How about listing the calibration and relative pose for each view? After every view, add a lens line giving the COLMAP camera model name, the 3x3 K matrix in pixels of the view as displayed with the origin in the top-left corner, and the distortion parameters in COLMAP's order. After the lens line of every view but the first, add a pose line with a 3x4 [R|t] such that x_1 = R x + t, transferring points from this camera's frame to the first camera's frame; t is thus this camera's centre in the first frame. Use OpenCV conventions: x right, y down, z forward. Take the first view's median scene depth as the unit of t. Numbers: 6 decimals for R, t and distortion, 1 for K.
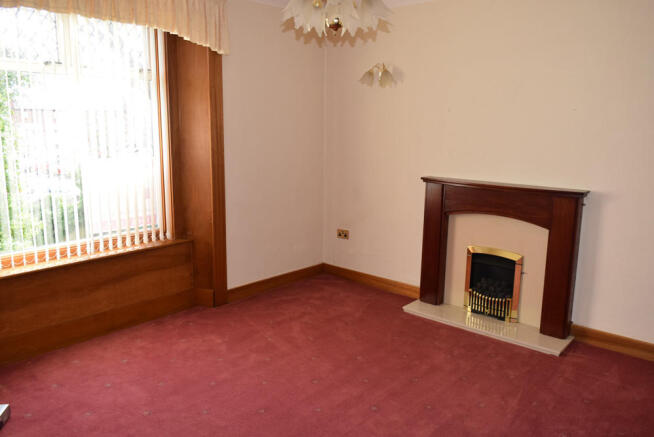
lens RADIAL K [[503.2, 0, 327.0], [0, 503.2, 218.5], [0, 0, 1]] dist [0.001325, -0.004403]
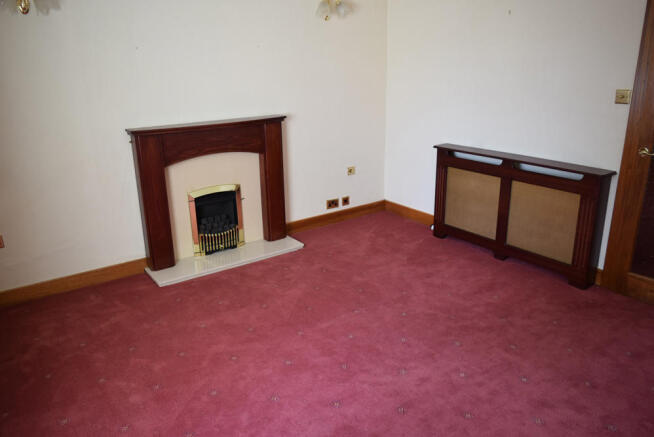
lens RADIAL K [[503.2, 0, 327.0], [0, 503.2, 218.5], [0, 0, 1]] dist [0.001325, -0.004403]
pose [[0.162425, -0.293428, 0.942082, -0.618359], [0.193680, 0.945668, 0.261152, -0.101776], [-0.967526, 0.140045, 0.210431, 0.573597]]
